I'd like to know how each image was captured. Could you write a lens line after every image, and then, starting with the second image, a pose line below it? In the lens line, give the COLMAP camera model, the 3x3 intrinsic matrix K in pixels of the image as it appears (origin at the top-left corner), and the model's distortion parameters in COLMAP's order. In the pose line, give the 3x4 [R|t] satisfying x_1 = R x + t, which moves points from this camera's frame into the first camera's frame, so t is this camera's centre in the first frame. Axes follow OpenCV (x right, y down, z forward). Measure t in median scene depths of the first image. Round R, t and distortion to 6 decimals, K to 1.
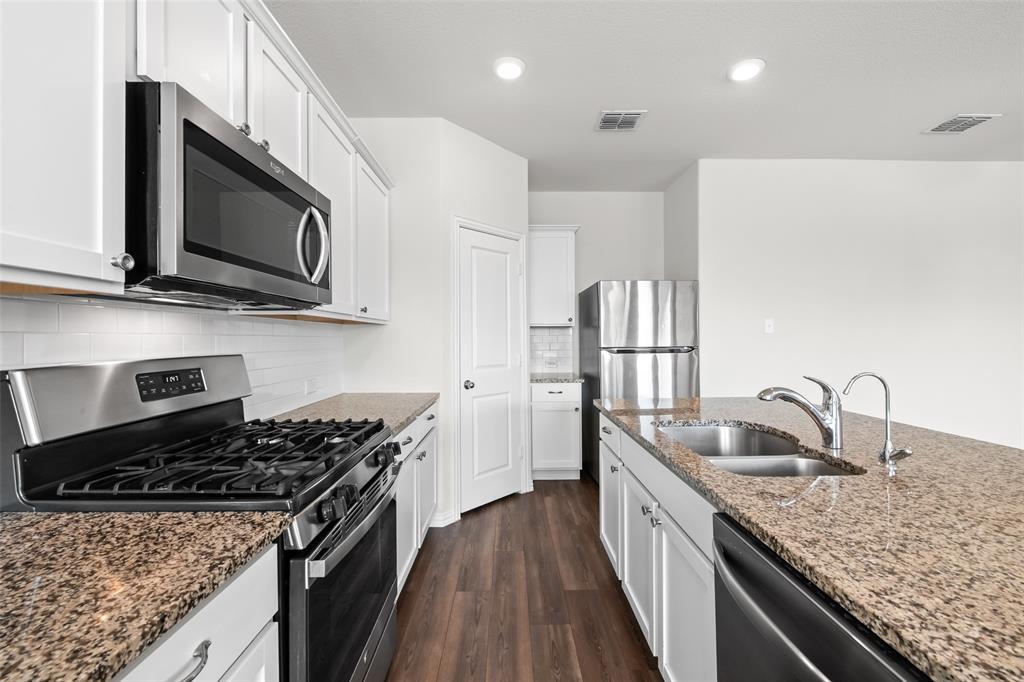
lens RADIAL K [[410.0, 0, 512.2], [0, 410.0, 336.5], [0, 0, 1]] dist [-0.000466, 0.000007]
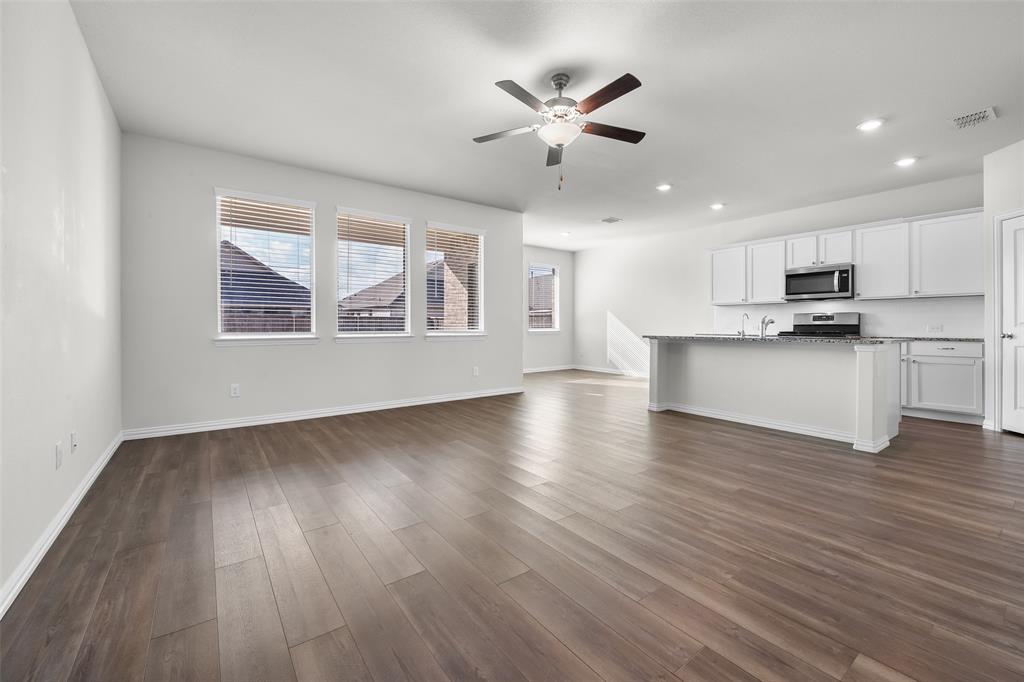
lens RADIAL K [[410.0, 0, 512.2], [0, 410.0, 336.5], [0, 0, 1]] dist [-0.000466, 0.000007]
pose [[-0.811139, 0.016435, -0.584623, 2.000087], [0.001823, 0.999671, 0.025574, 0.081991], [0.584851, 0.019678, -0.810902, 1.136472]]
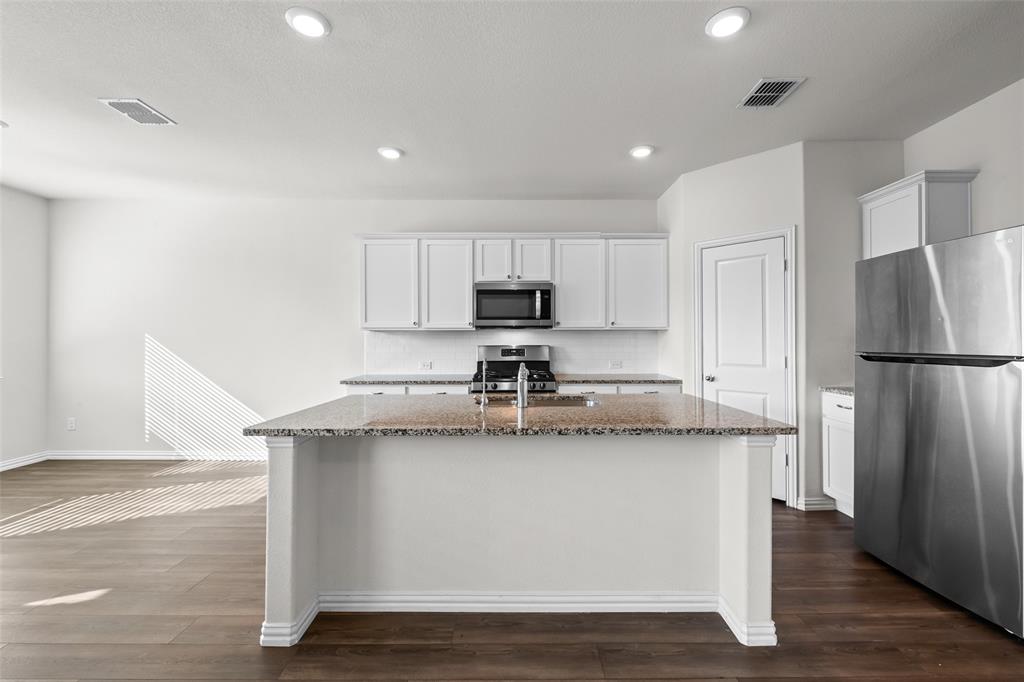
lens RADIAL K [[410.0, 0, 512.2], [0, 410.0, 336.5], [0, 0, 1]] dist [-0.000466, 0.000007]
pose [[-0.021387, -0.009541, -0.999726, 1.109772], [0.004009, 0.999946, -0.009628, 0.004636], [0.999763, -0.004214, -0.021348, 0.445525]]
